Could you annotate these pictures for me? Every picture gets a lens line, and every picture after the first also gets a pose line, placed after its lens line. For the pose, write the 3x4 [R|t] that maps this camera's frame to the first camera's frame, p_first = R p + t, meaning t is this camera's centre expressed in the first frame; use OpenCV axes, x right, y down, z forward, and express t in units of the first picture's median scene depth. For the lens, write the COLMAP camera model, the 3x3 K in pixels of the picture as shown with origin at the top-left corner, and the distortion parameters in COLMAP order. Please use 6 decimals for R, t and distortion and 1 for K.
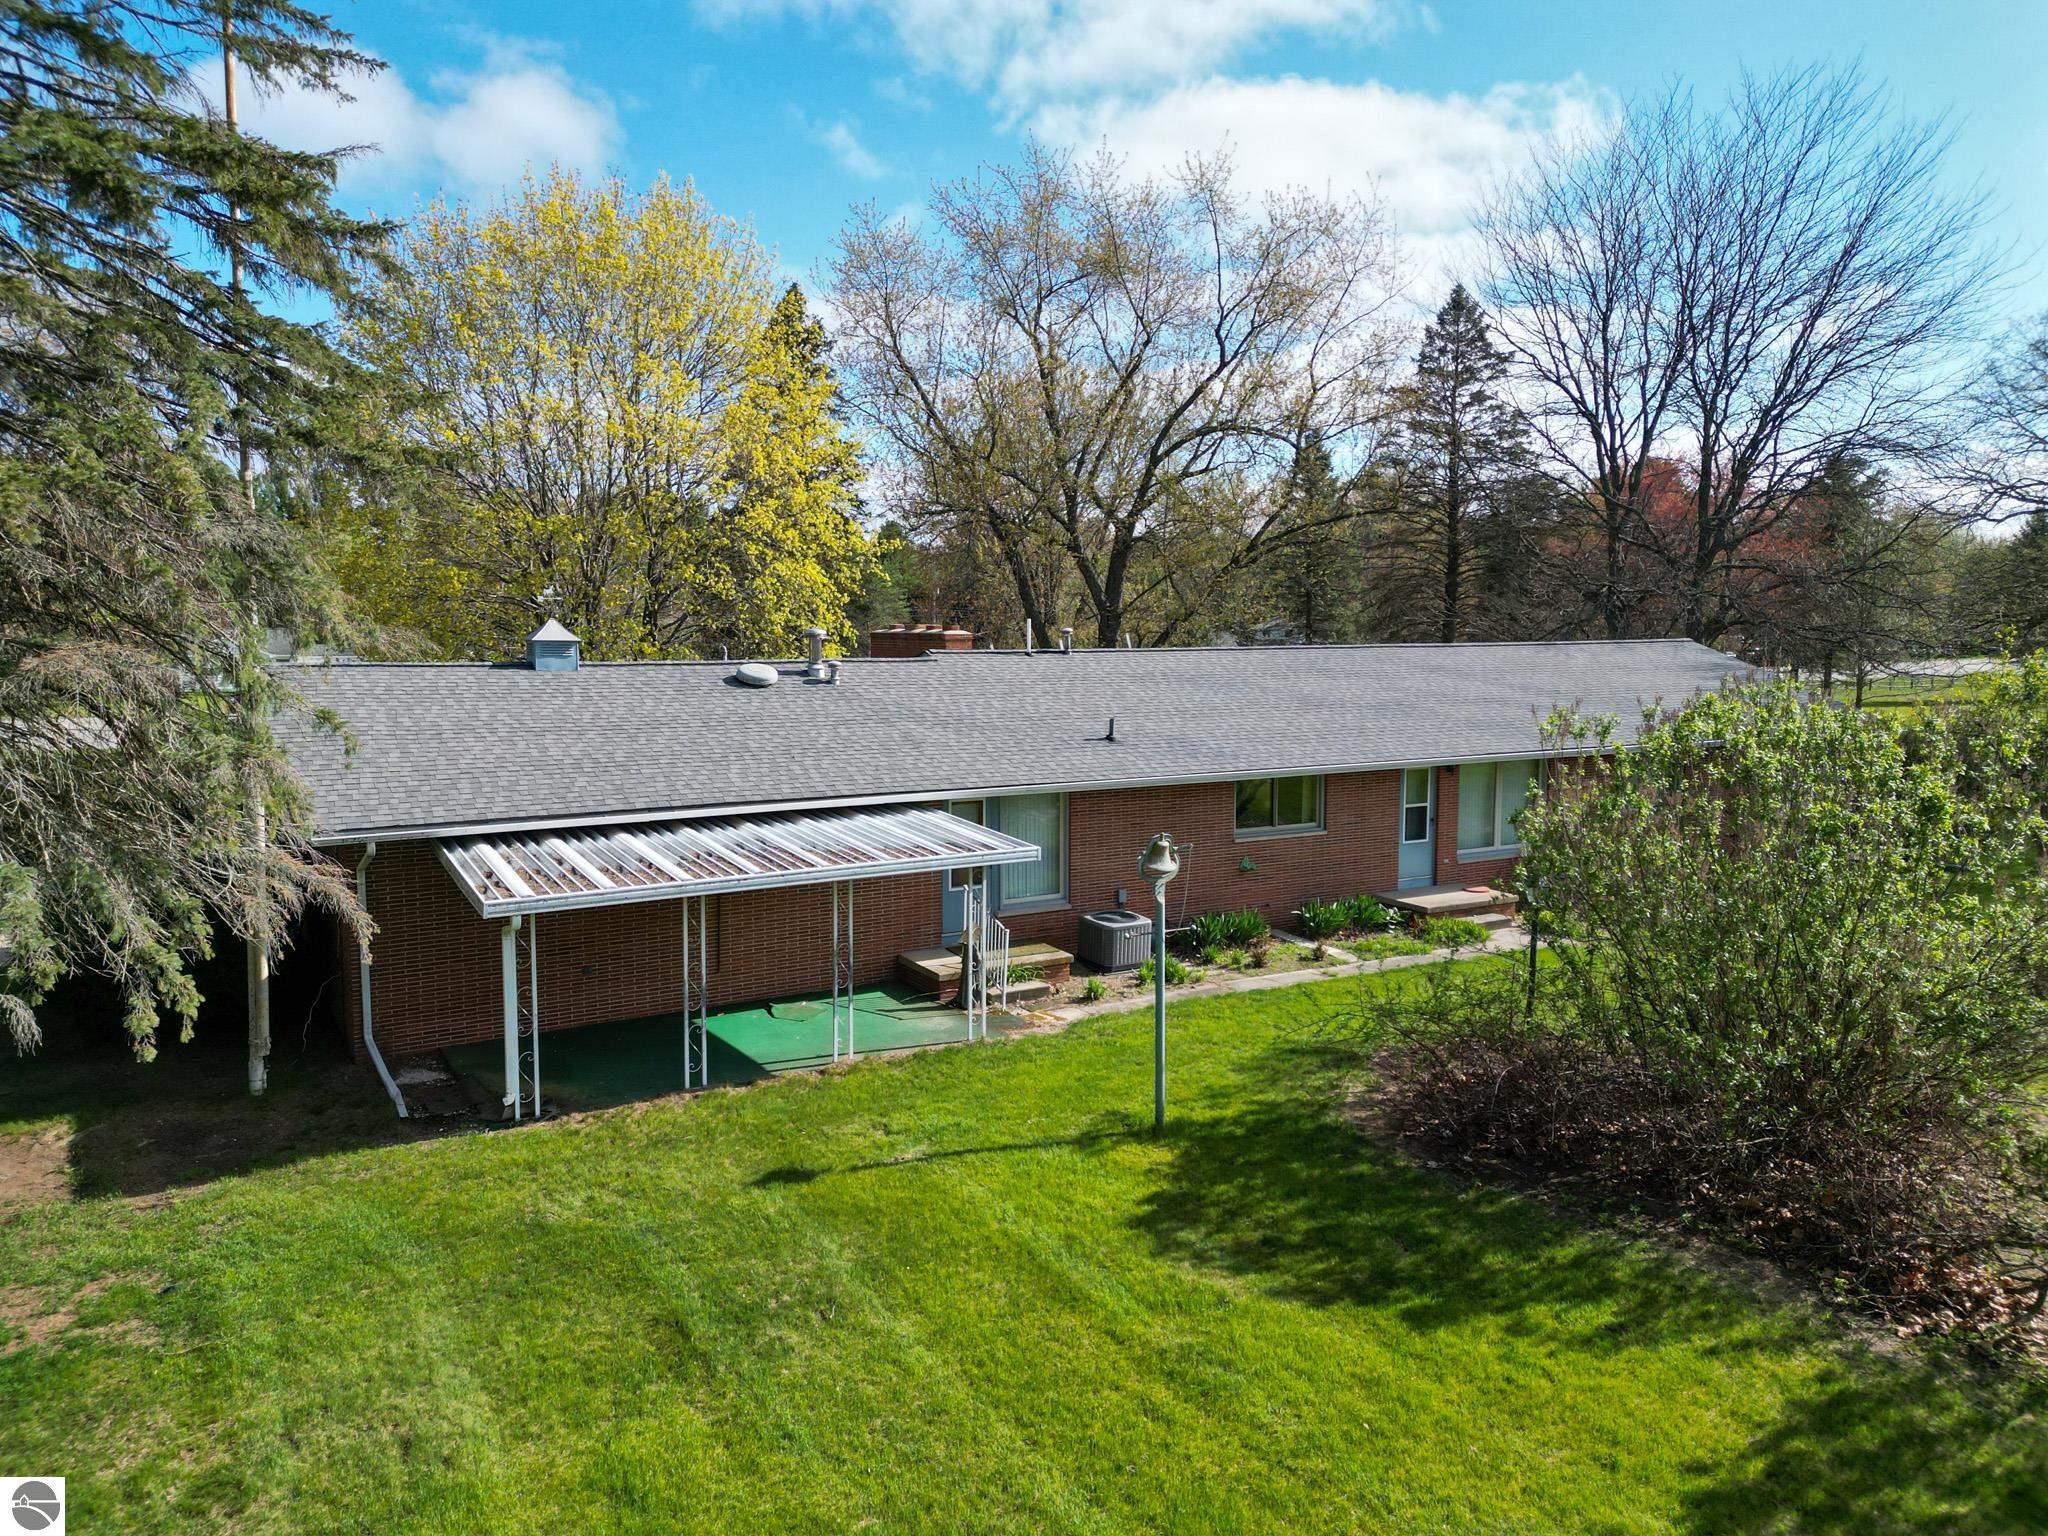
lens RADIAL K [[1406.0, 0, 1032.7], [0, 1406.0, 769.2], [0, 0, 1]] dist [0.069539, -0.070387]
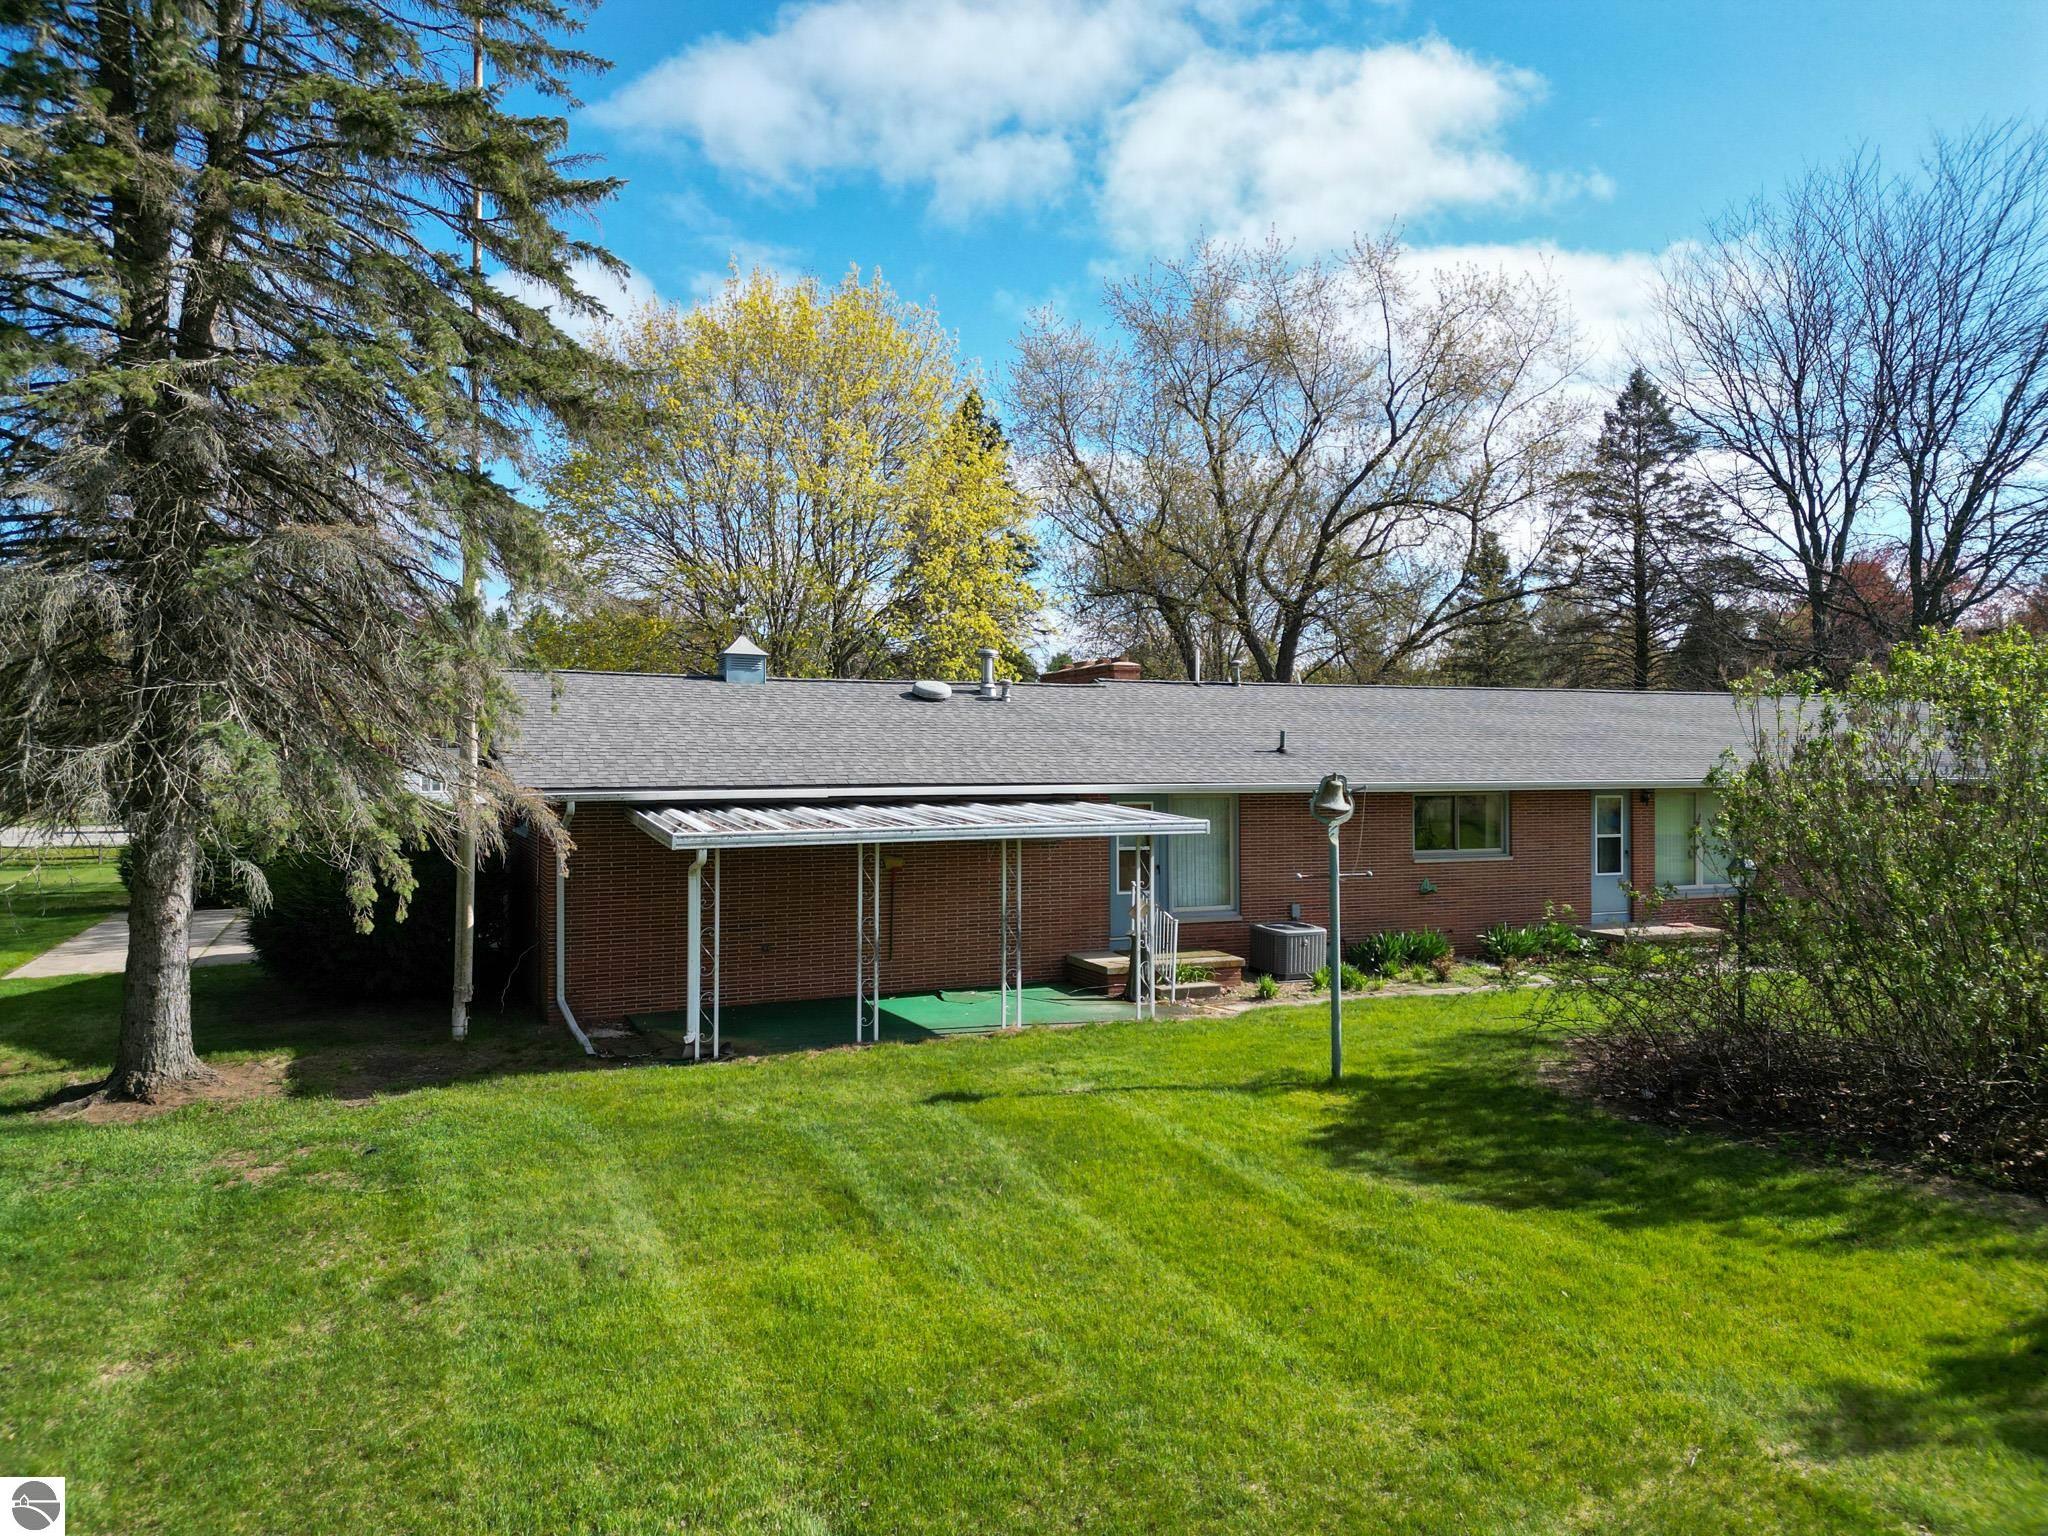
lens RADIAL K [[1406.0, 0, 1032.7], [0, 1406.0, 769.2], [0, 0, 1]] dist [0.069539, -0.070387]
pose [[0.992740, -0.002996, -0.120239, 0.000786], [-0.008873, 0.995141, -0.098060, 0.123813], [0.119948, 0.098415, 0.987890, 0.001502]]
